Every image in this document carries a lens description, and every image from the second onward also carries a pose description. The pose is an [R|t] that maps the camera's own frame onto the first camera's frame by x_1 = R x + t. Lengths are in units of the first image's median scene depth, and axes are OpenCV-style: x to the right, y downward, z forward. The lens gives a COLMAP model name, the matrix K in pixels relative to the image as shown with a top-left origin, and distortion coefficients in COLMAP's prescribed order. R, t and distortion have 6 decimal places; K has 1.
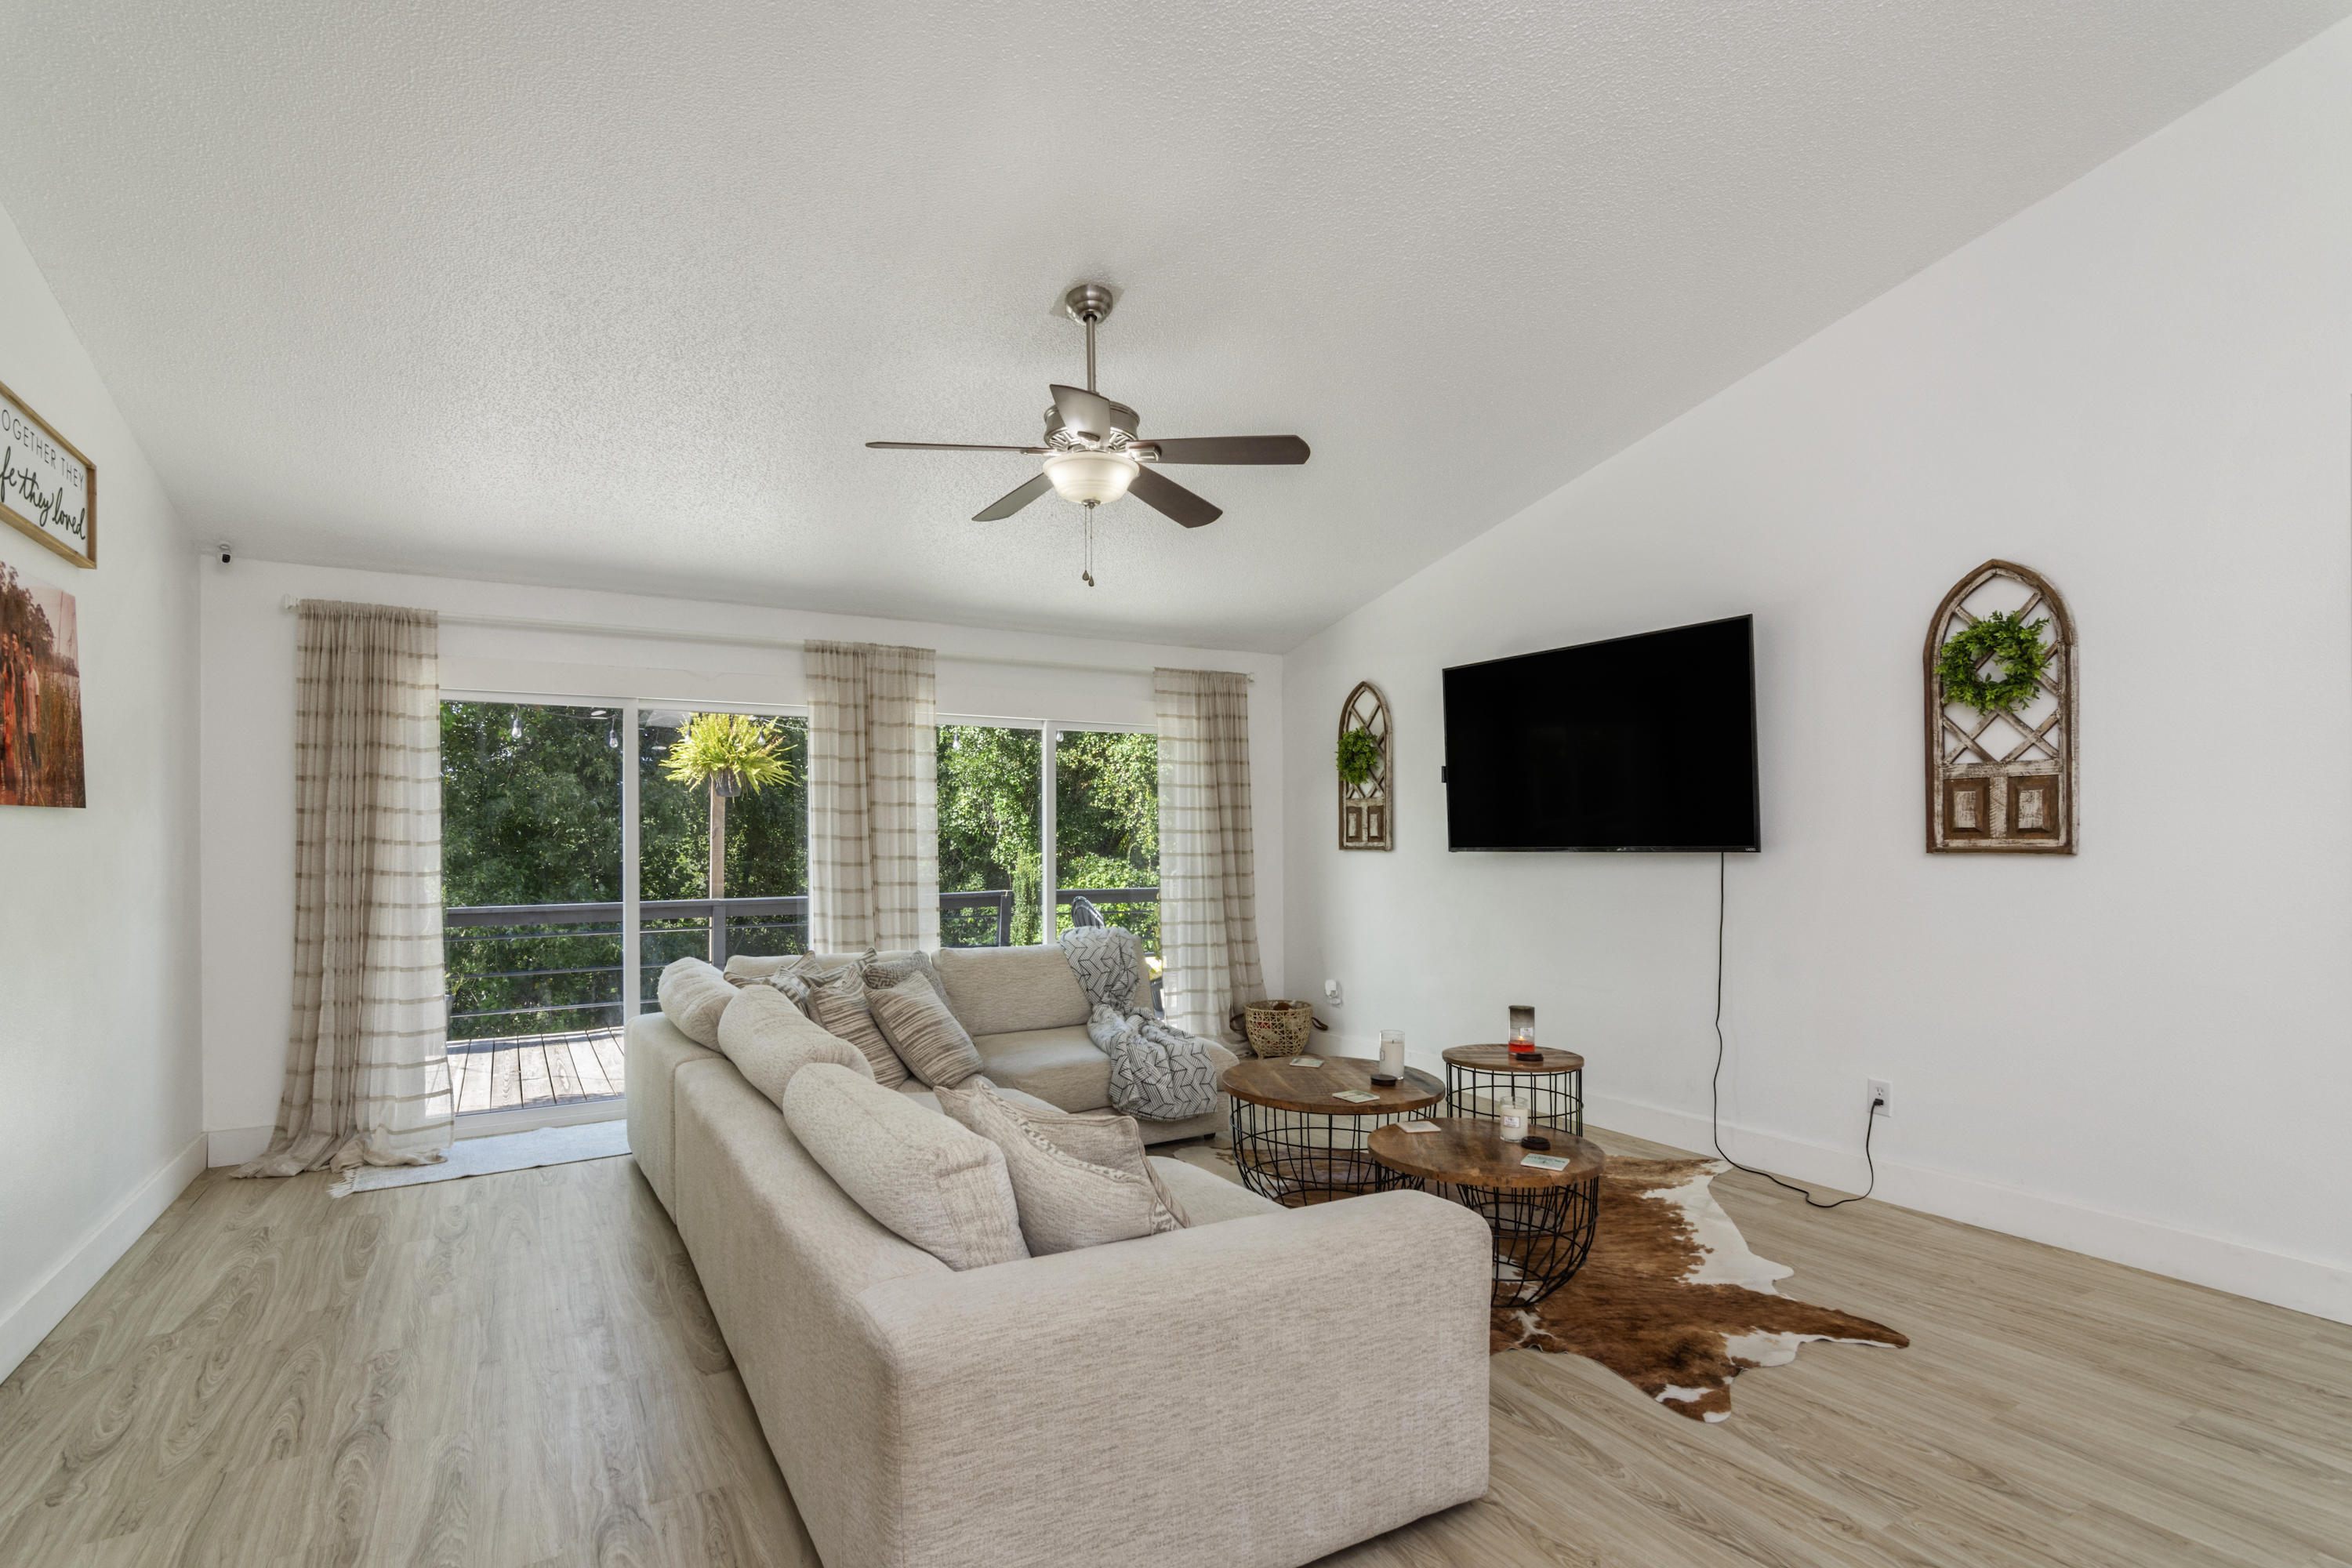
lens RADIAL K [[1159.9, 0, 1177.1], [0, 1159.9, 840.1], [0, 0, 1]] dist [-0.002262, 0.000417]
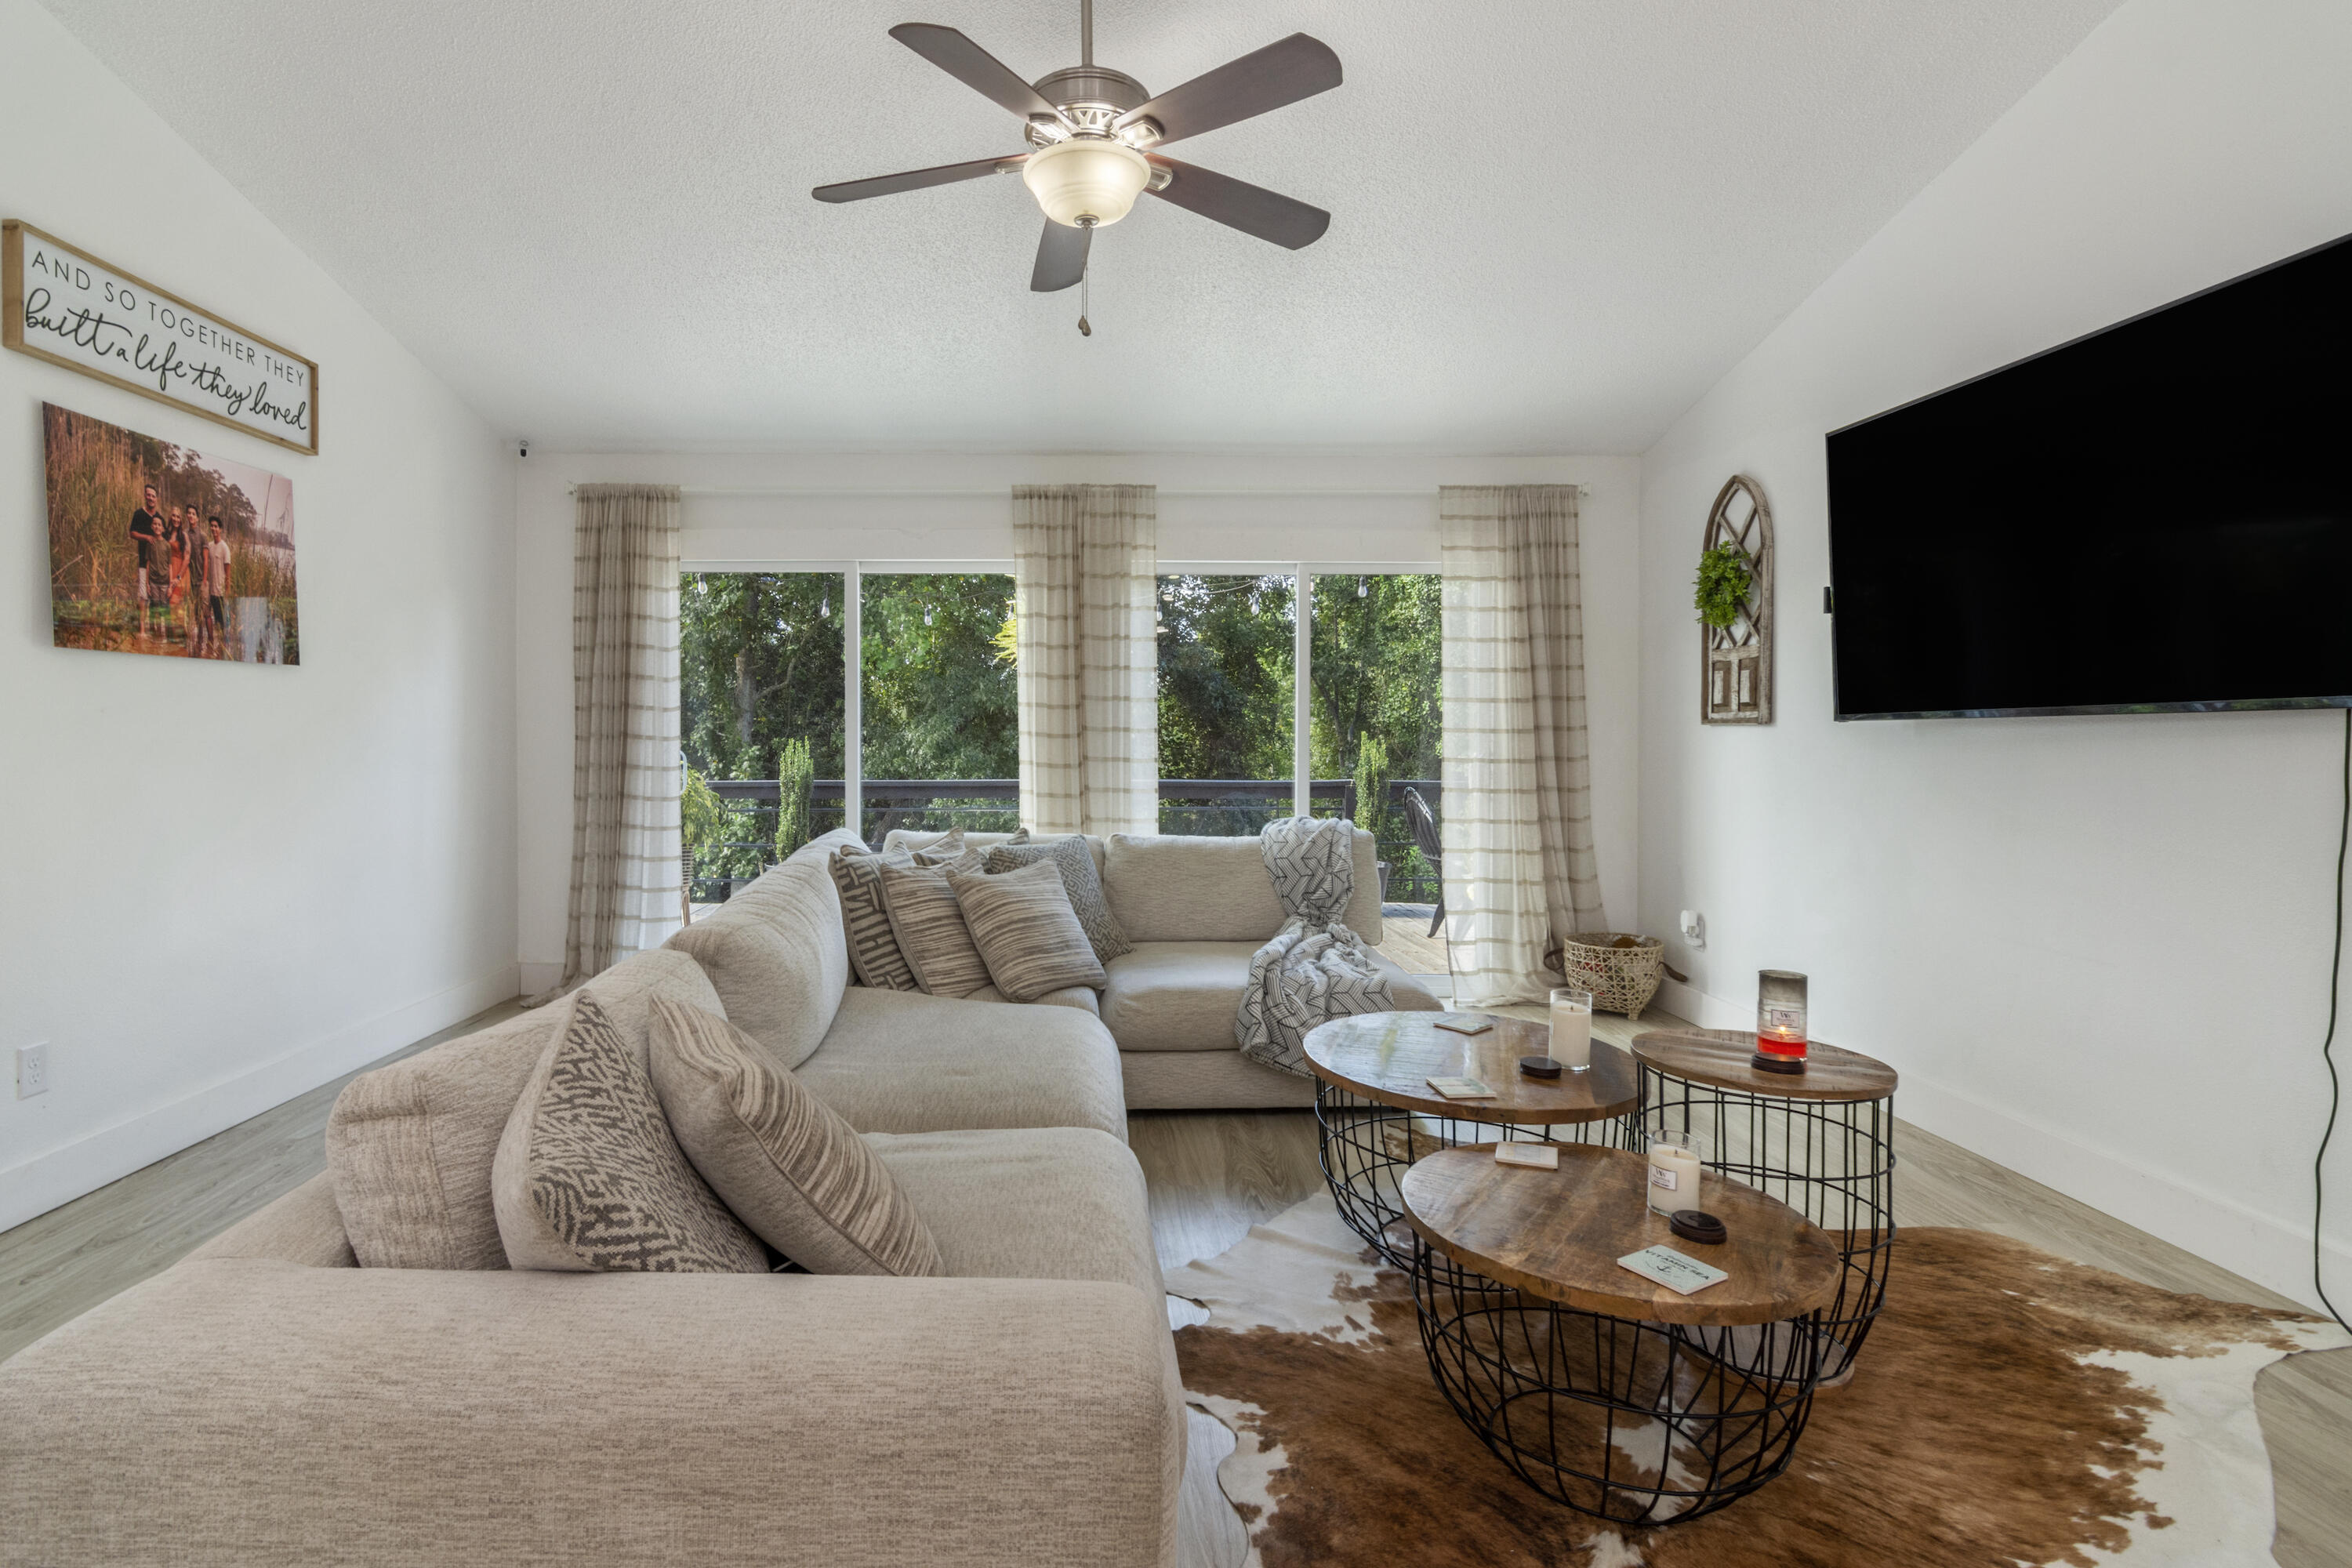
lens RADIAL K [[1197.8, 0, 1096.6], [0, 1197.8, 752.5], [0, 0, 1]] dist [-0.002005, 0.001727]
pose [[0.871596, 0.015052, -0.489993, 0.203104], [-0.009482, 0.999859, 0.013847, 0.021662], [0.490132, -0.007423, 0.871616, 0.229638]]
